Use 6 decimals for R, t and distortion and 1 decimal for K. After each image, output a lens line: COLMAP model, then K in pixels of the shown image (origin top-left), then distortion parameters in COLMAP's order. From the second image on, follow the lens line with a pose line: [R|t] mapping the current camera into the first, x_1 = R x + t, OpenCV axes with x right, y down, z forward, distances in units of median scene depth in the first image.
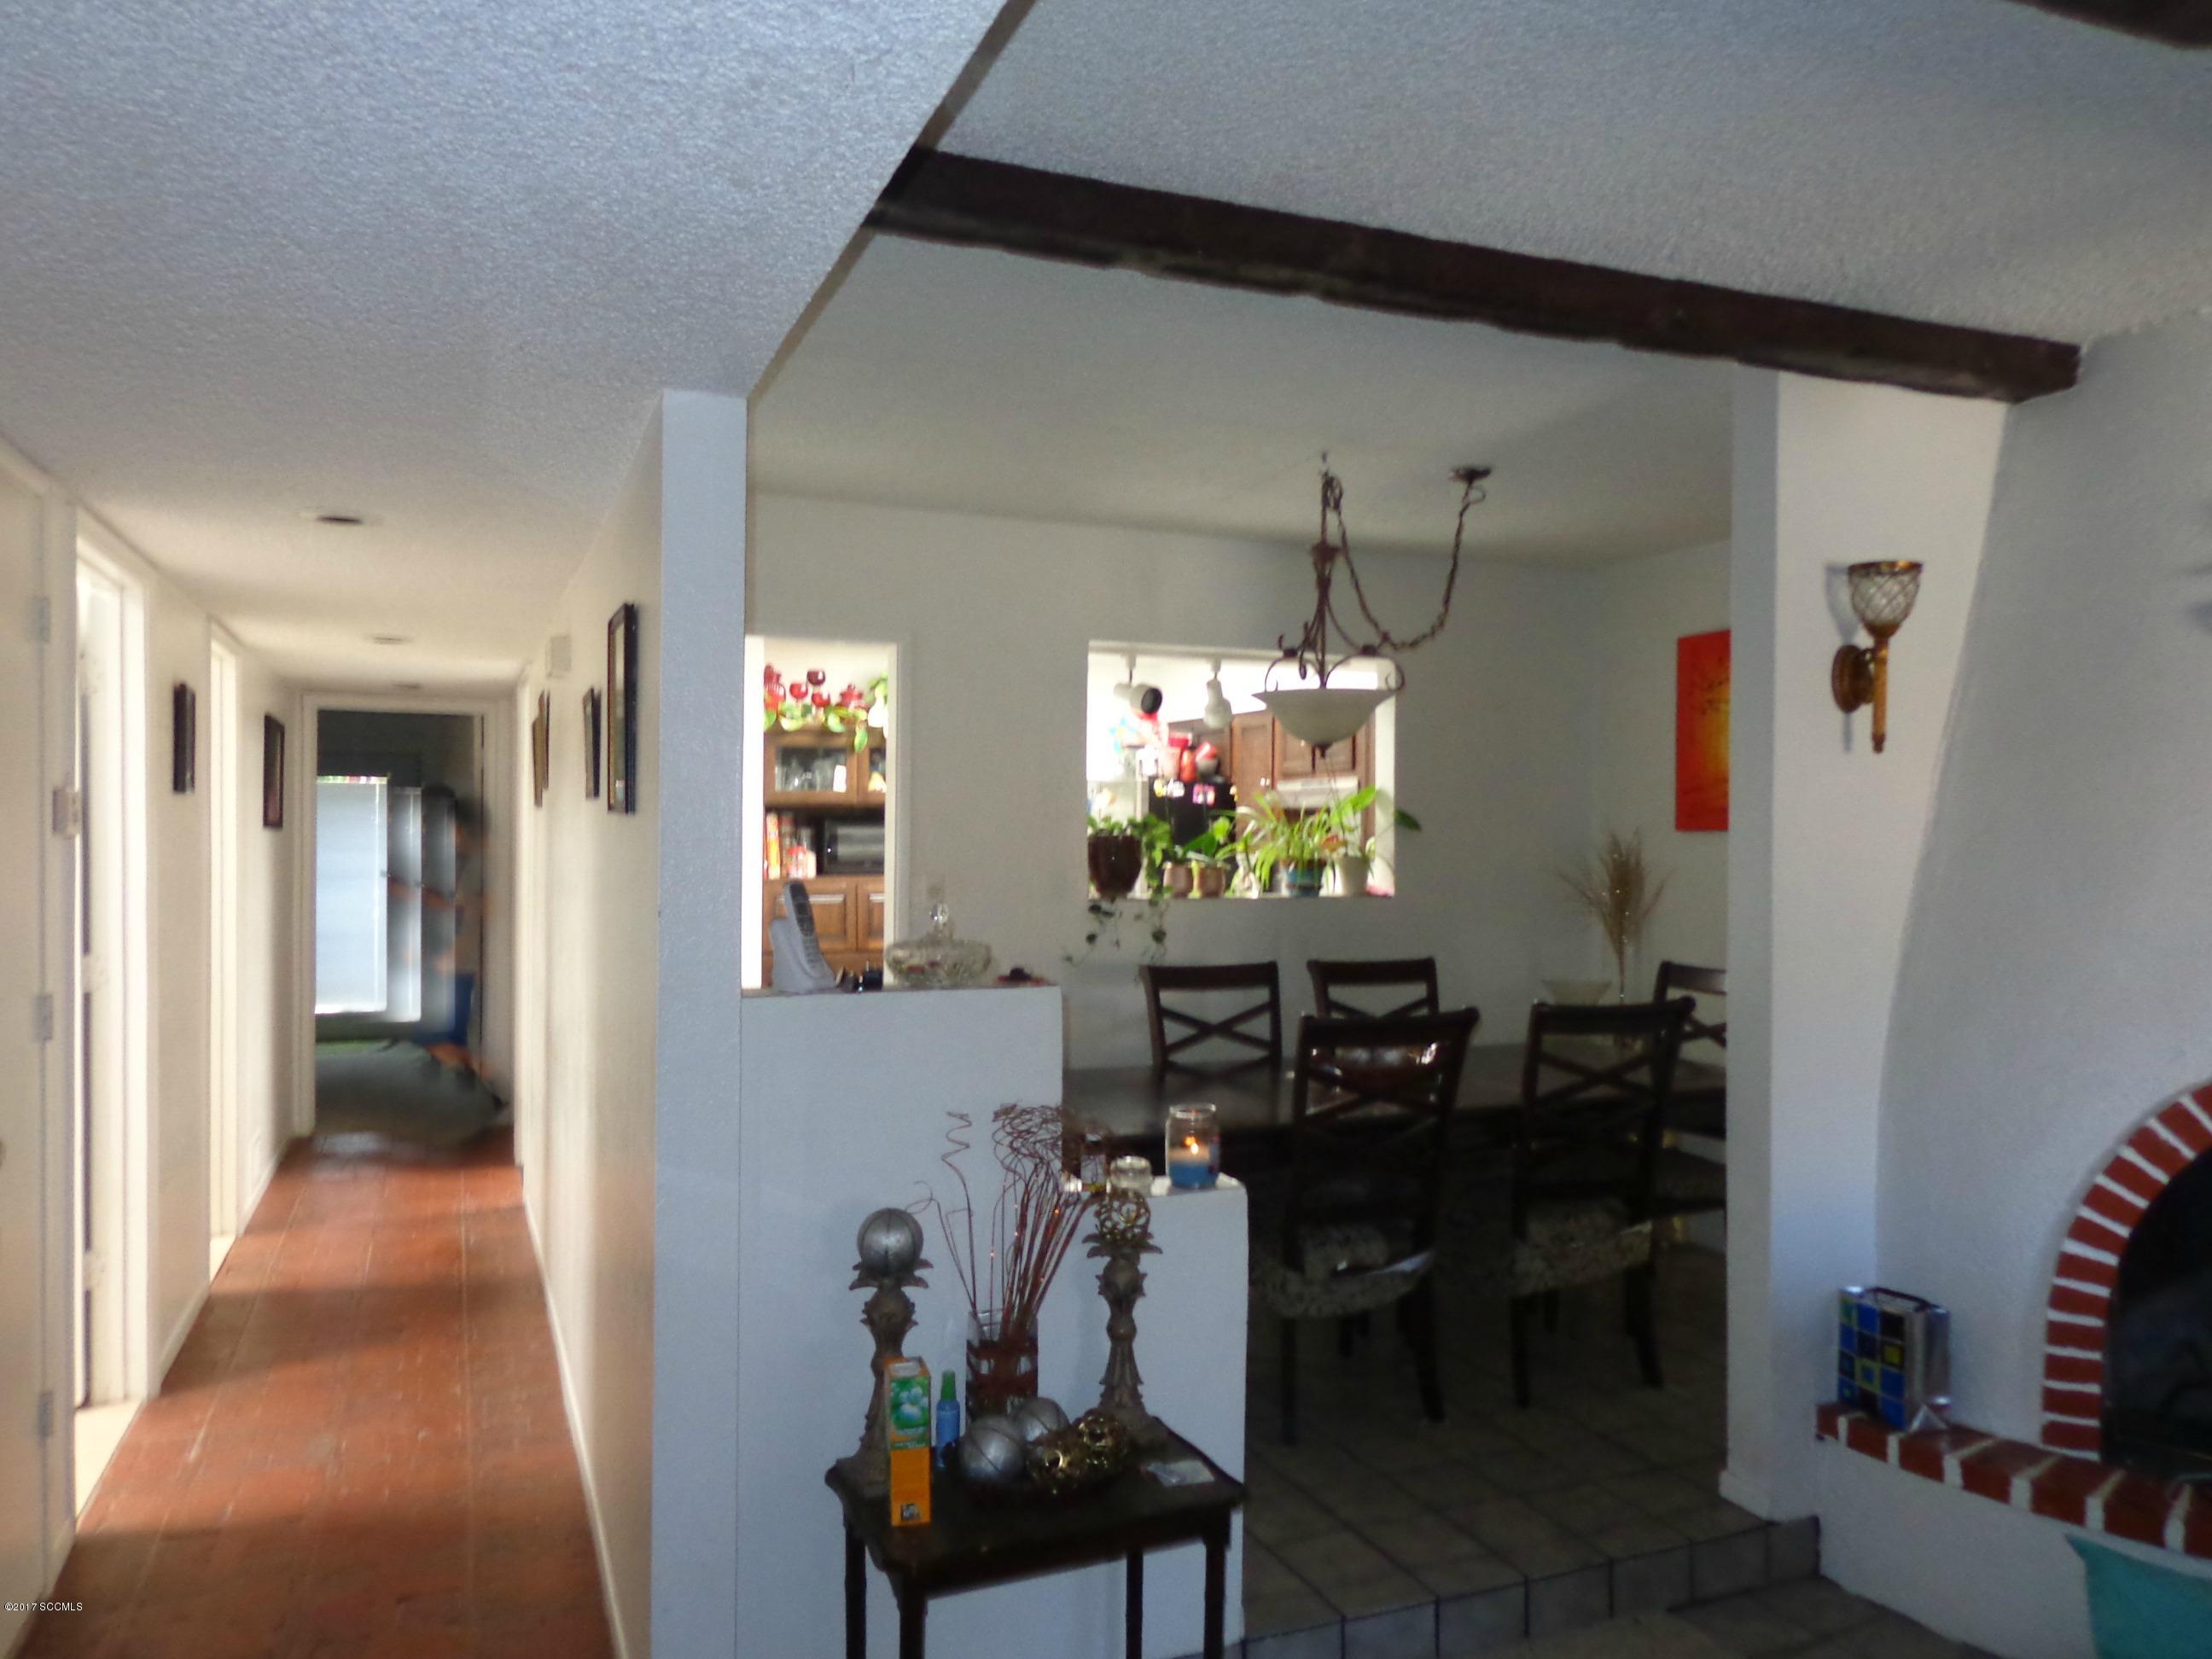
lens RADIAL K [[1531.6, 0, 1109.2], [0, 1531.6, 802.2], [0, 0, 1]] dist [-0.004326, -0.001418]
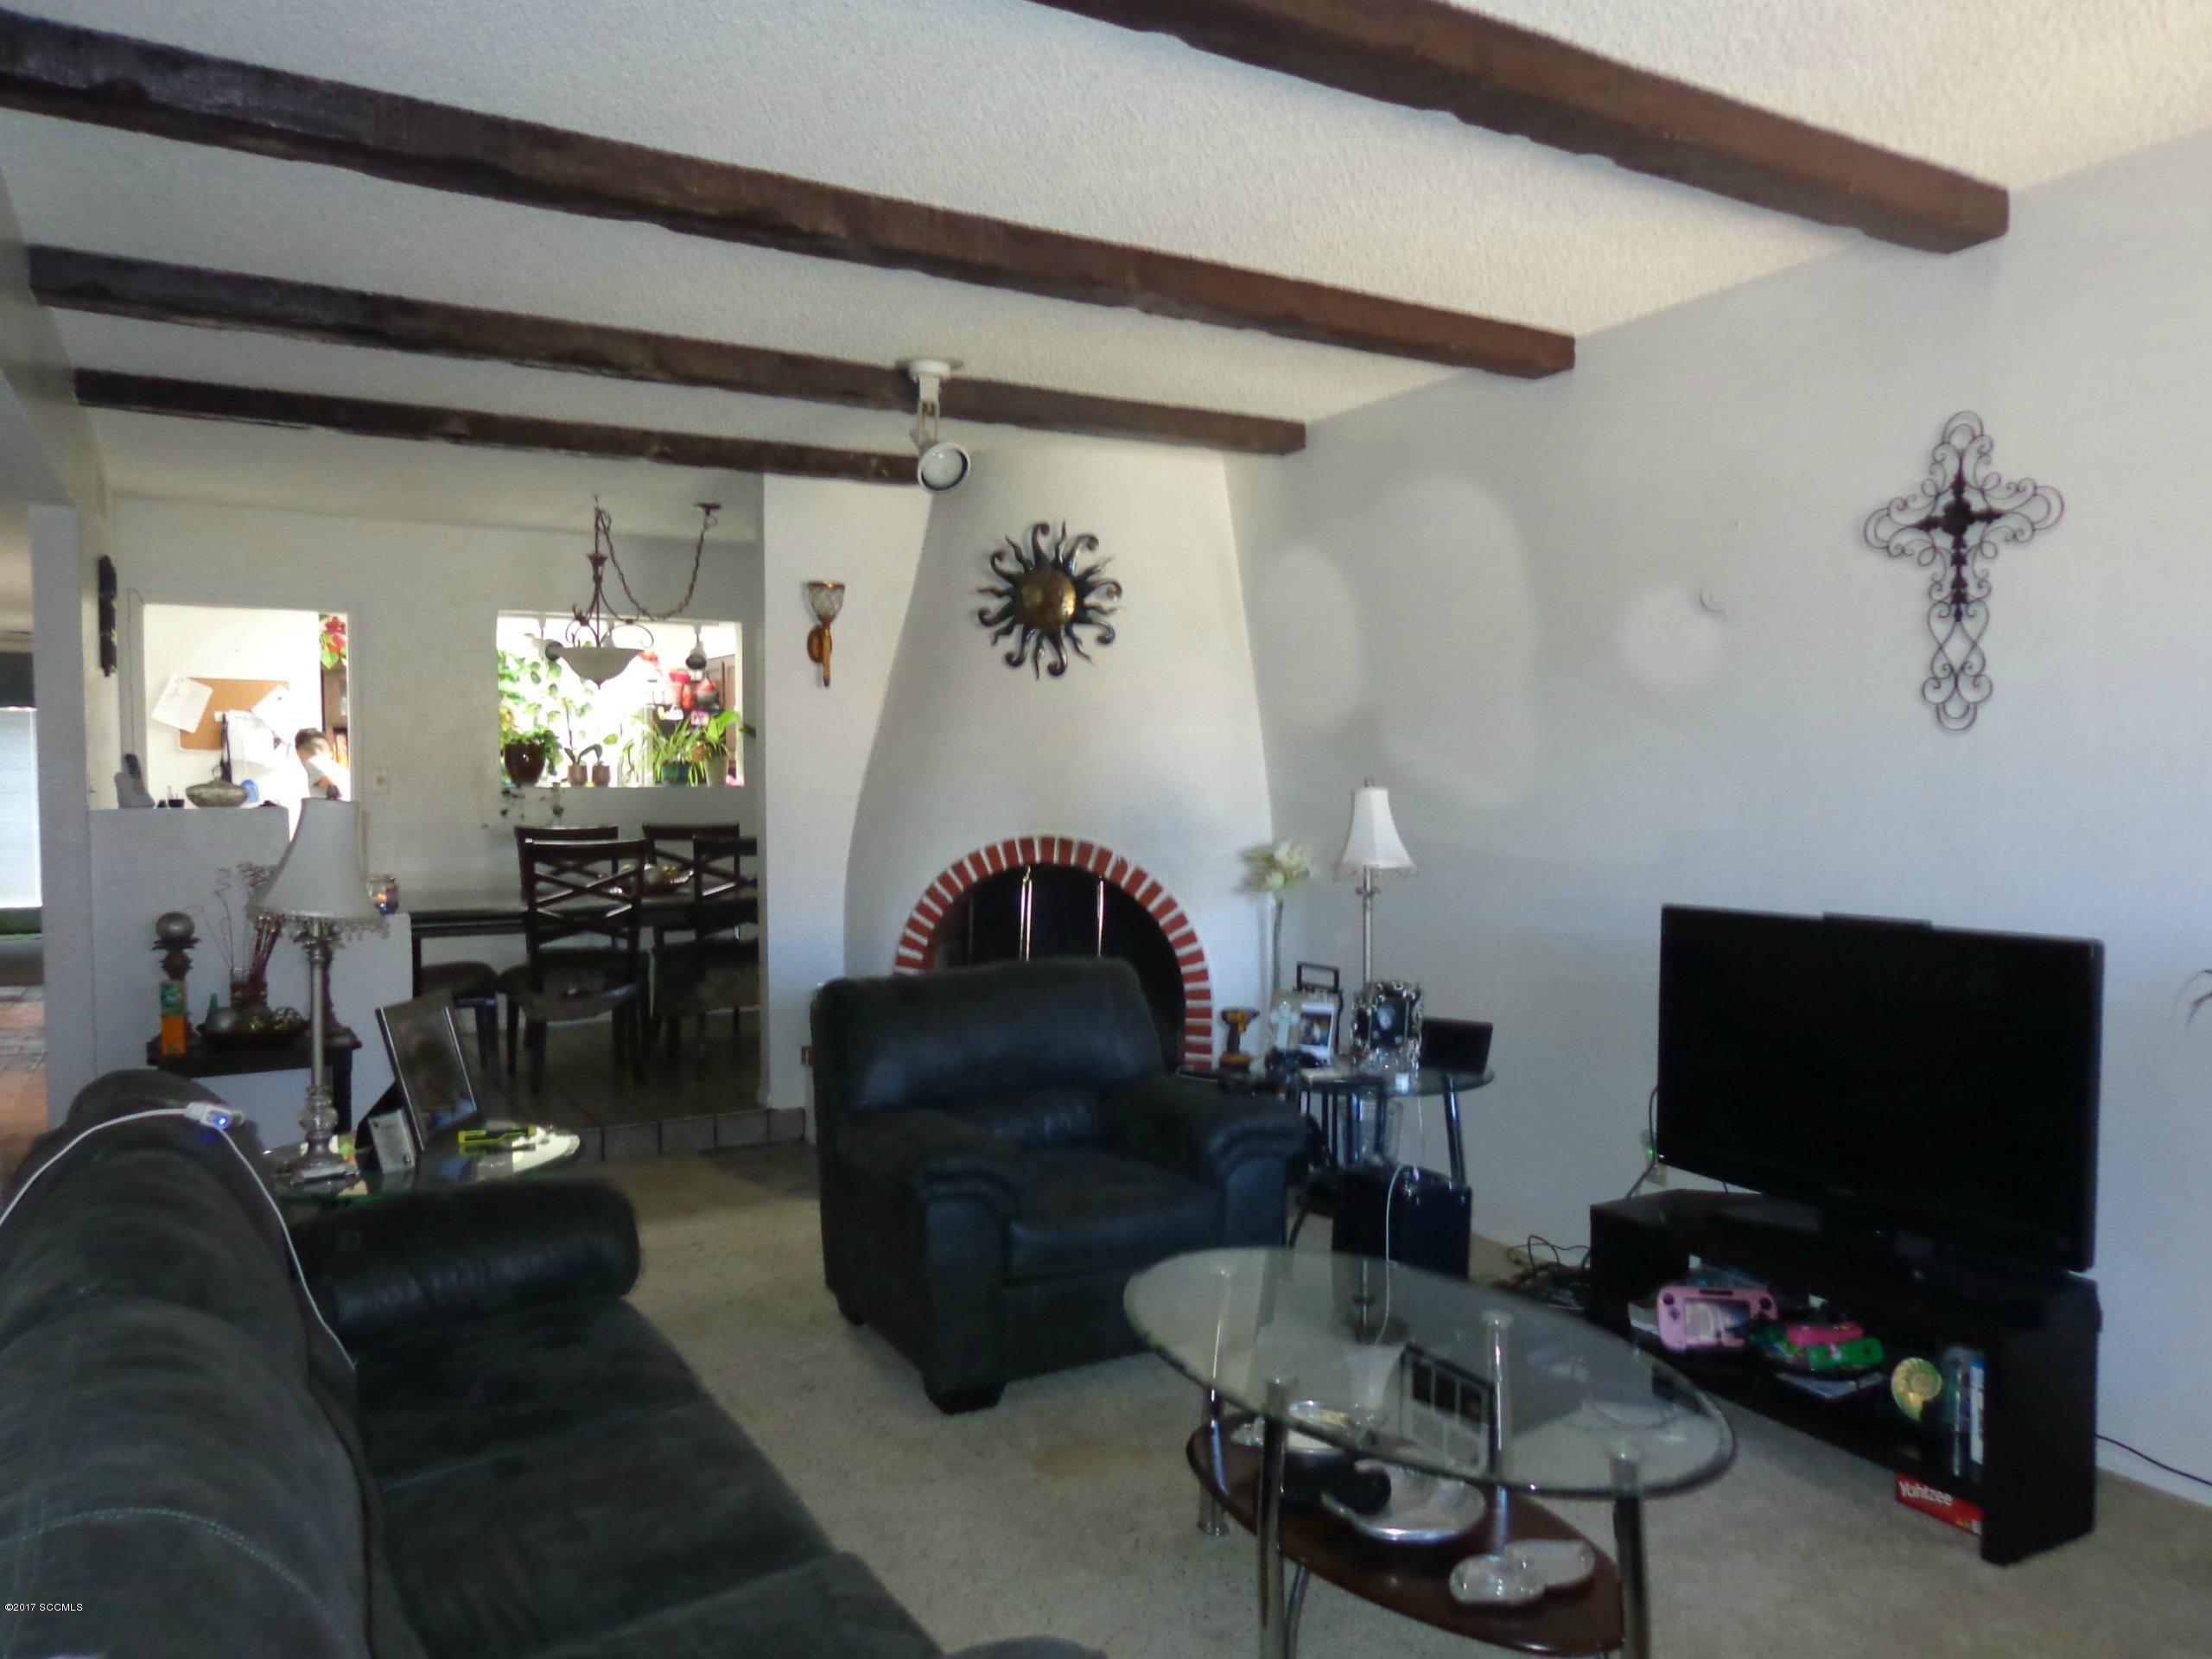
lens RADIAL K [[1559.2, 0, 1135.2], [0, 1559.2, 839.6], [0, 0, 1]] dist [0.008314, 0.009236]
pose [[0.991995, -0.006384, 0.126120, 0.544061], [-0.001831, 0.997889, 0.064910, 0.022686], [-0.126268, -0.064621, 0.989889, -0.759128]]
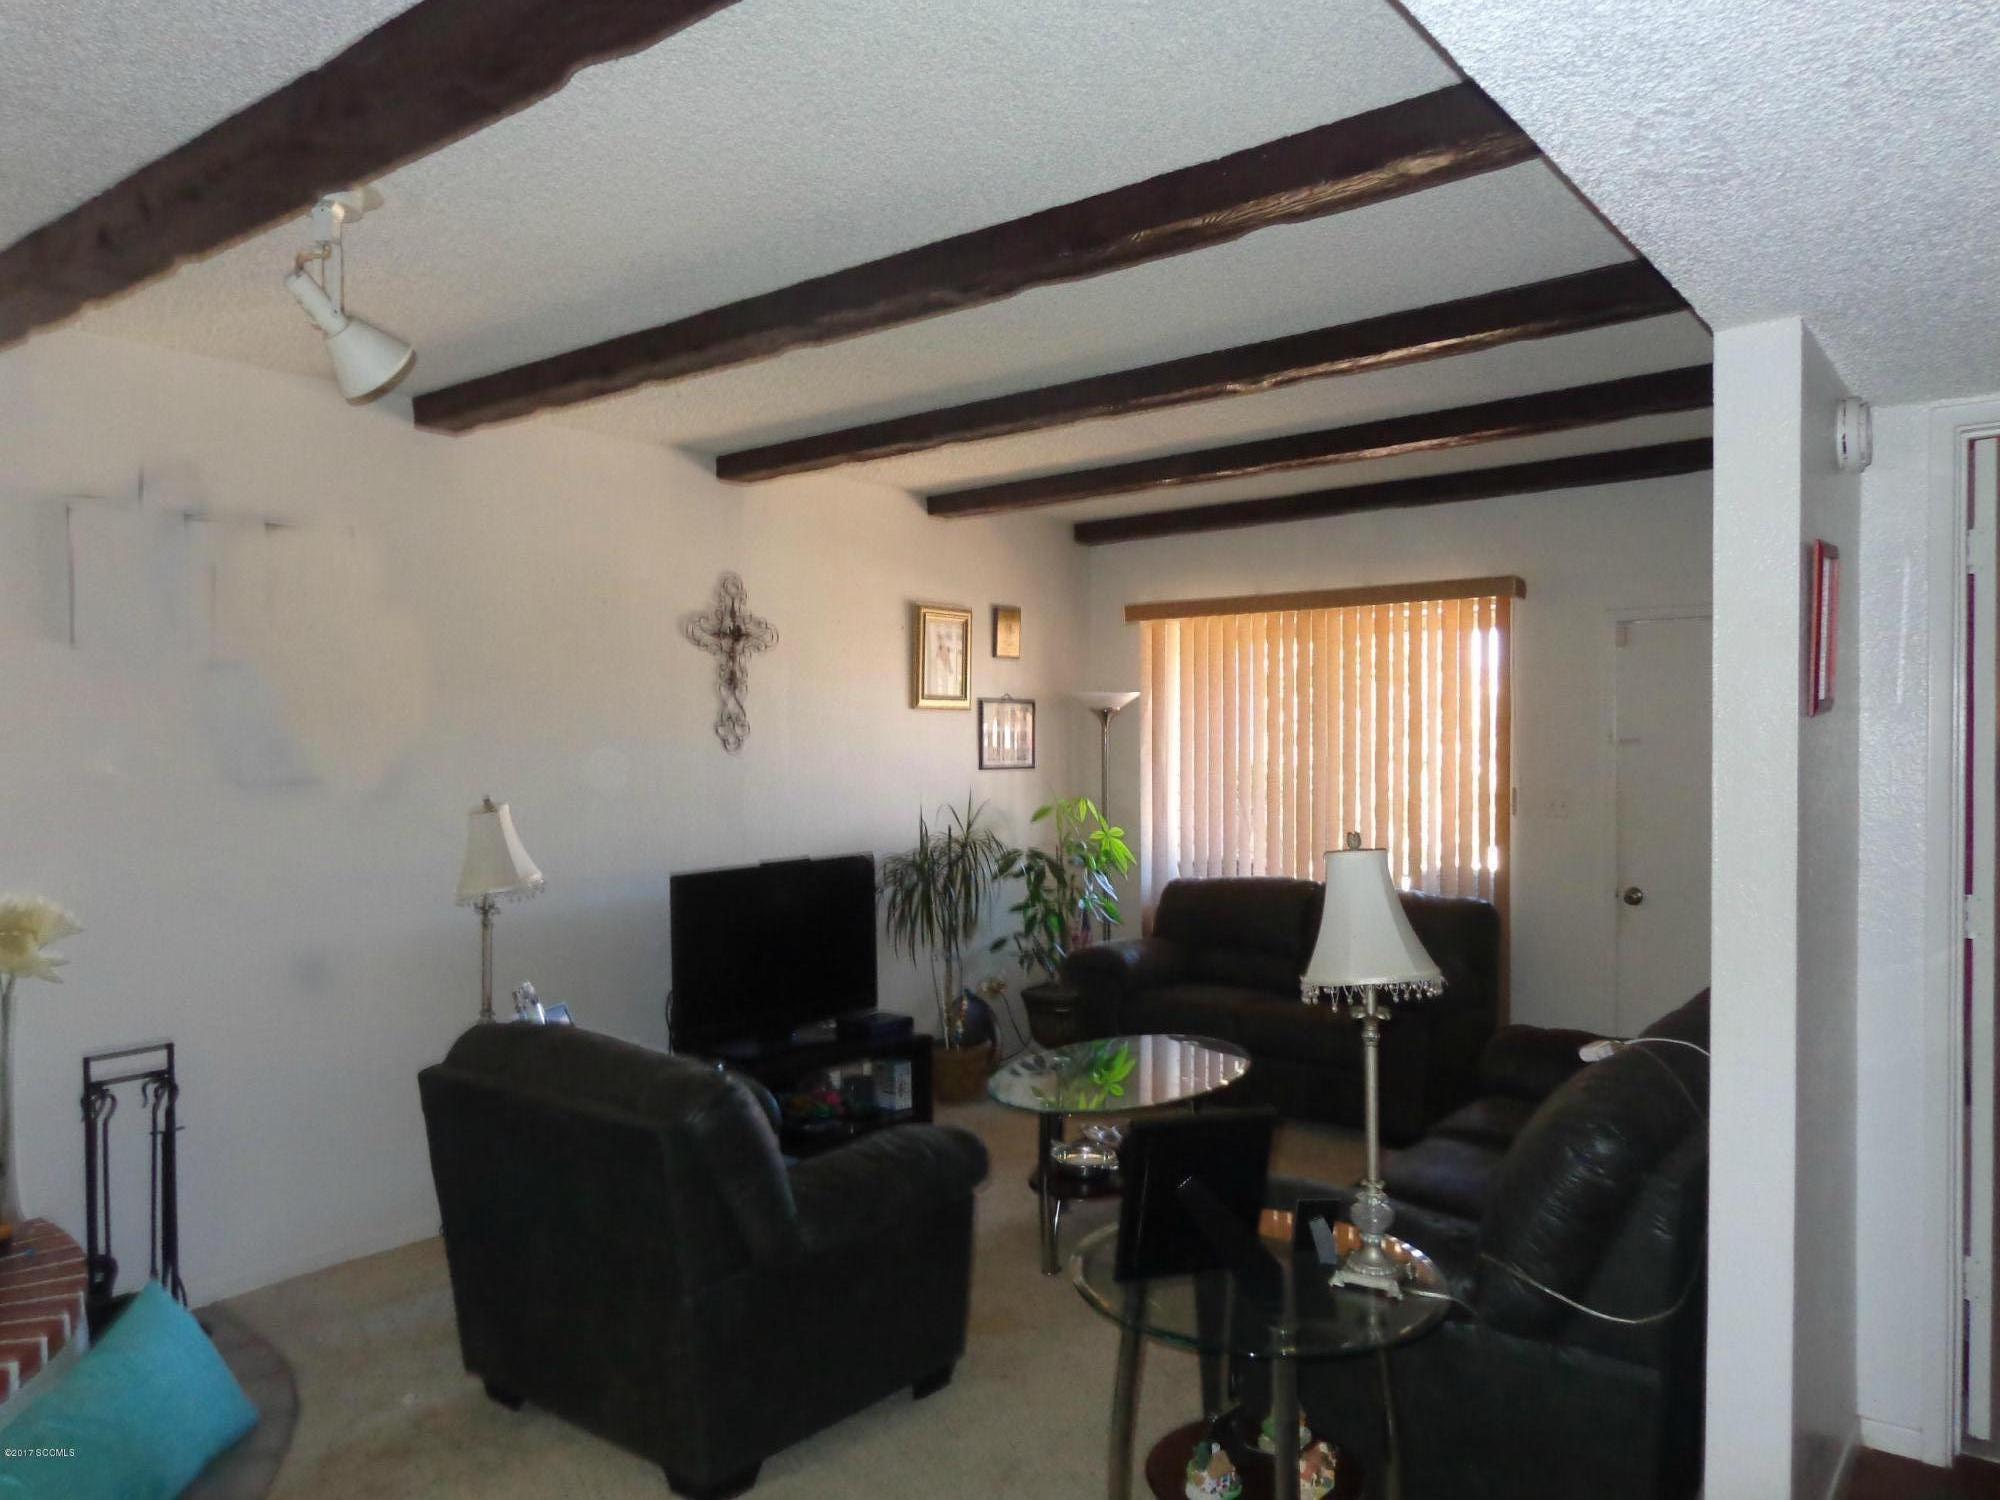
lens RADIAL K [[1397.9, 0, 1028.0], [0, 1397.9, 750.3], [0, 0, 1]] dist [0.001170, 0.002863]
pose [[-0.496056, -0.010604, 0.868226, -0.278069], [-0.015587, 0.999873, 0.003306, 0.006268], [-0.868151, -0.011893, -0.496158, 0.563911]]
